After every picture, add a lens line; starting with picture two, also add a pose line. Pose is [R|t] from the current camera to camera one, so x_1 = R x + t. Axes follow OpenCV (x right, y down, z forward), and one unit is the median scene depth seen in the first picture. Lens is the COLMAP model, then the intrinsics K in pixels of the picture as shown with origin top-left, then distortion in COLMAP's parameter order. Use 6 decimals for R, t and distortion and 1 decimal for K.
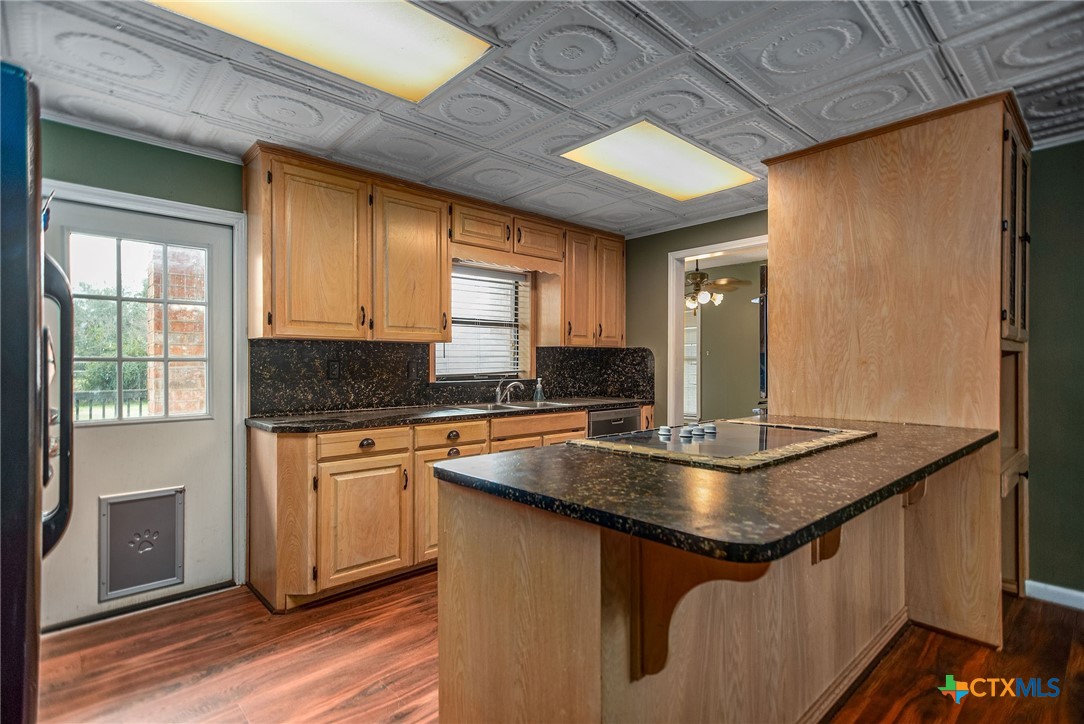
lens RADIAL K [[532.3, 0, 540.2], [0, 532.3, 368.7], [0, 0, 1]] dist [-0.002826, -0.000184]
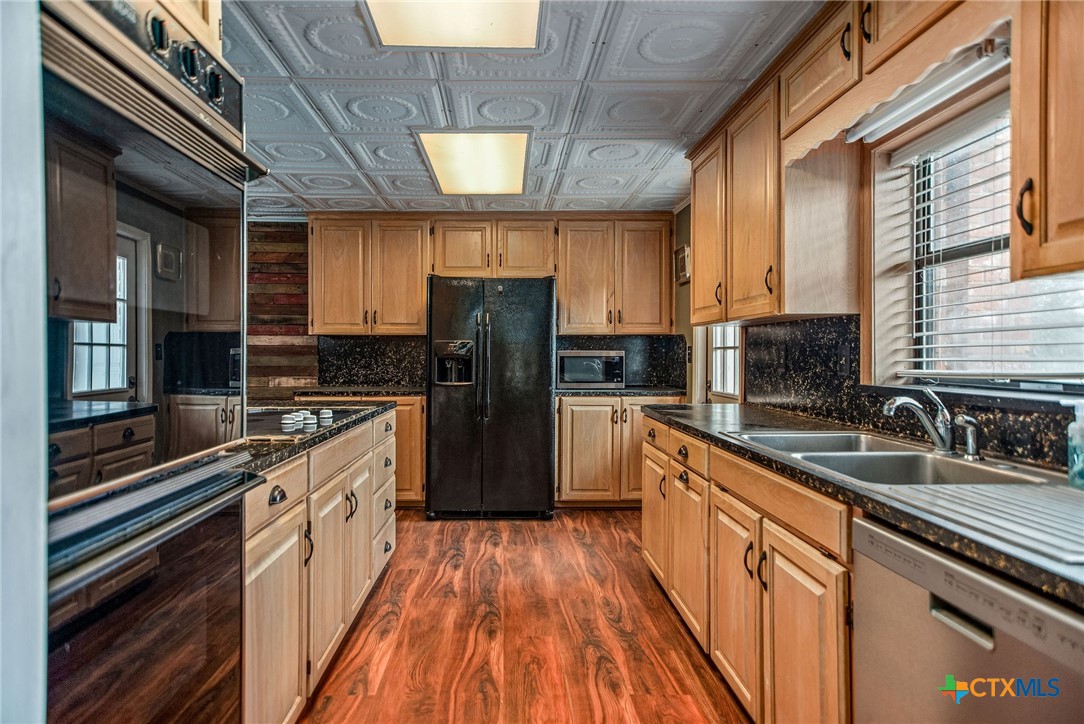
lens RADIAL K [[598.1, 0, 539.0], [0, 598.1, 354.2], [0, 0, 1]] dist [0.002540, 0.000336]
pose [[-0.649468, -0.002678, -0.760384, 0.680306], [-0.004238, 0.999991, 0.000098, -0.004260], [0.760377, 0.003287, -0.649474, 1.652674]]
